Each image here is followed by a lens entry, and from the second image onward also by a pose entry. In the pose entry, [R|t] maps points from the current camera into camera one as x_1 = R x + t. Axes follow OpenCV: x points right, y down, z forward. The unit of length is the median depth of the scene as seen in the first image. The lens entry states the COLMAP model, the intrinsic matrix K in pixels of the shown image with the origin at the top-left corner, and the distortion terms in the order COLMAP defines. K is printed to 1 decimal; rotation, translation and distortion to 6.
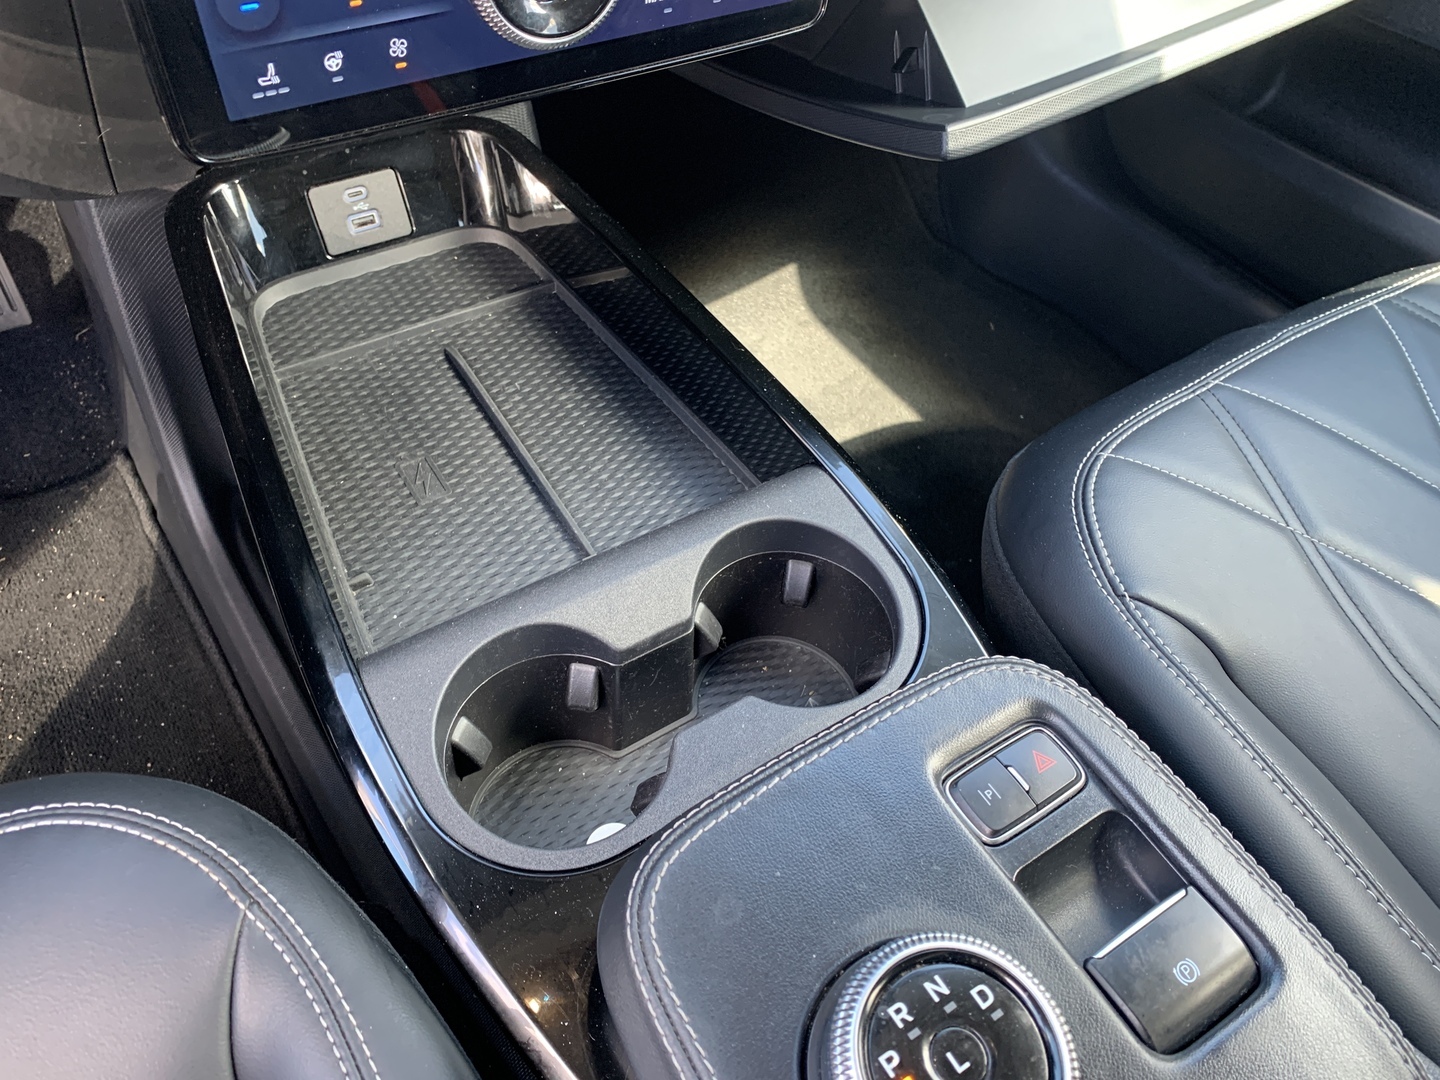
lens RADIAL K [[1091.8, 0, 720.0], [0, 1091.8, 540.0], [0, 0, 1]] dist [-0.008206, -0.002249]
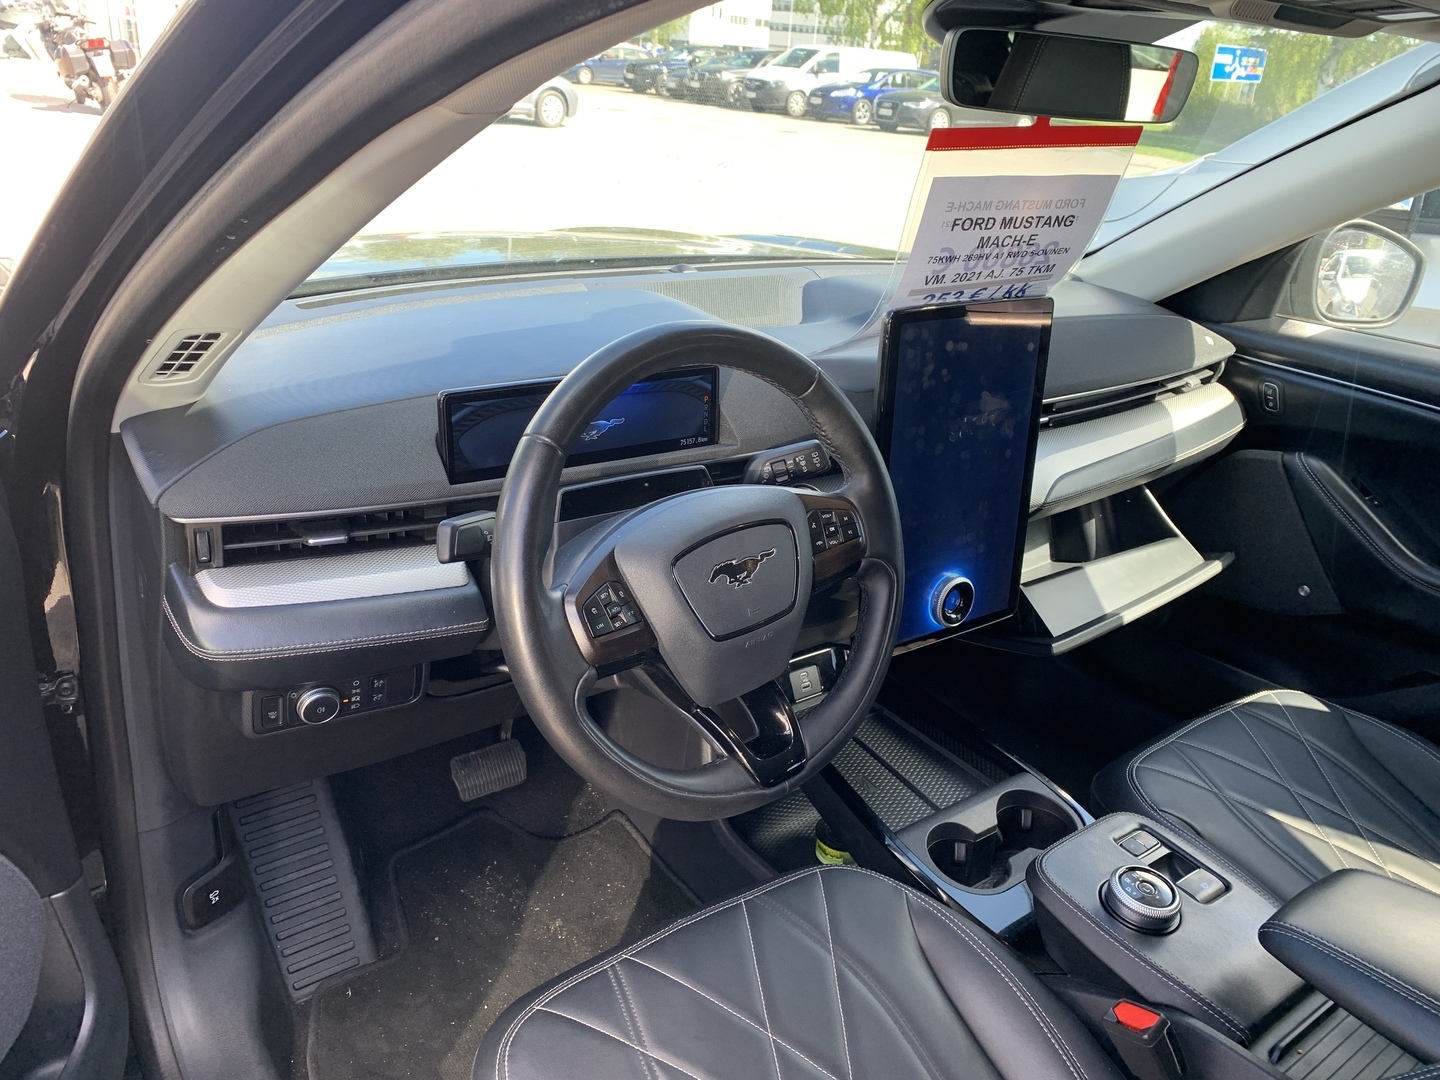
lens RADIAL K [[1091.8, 0, 720.0], [0, 1091.8, 540.0], [0, 0, 1]] dist [-0.008206, -0.002249]
pose [[0.997989, -0.014689, 0.061661, -0.791140], [0.039729, 0.902942, -0.427922, 0.513996], [-0.049391, 0.429511, 0.901710, -1.519519]]
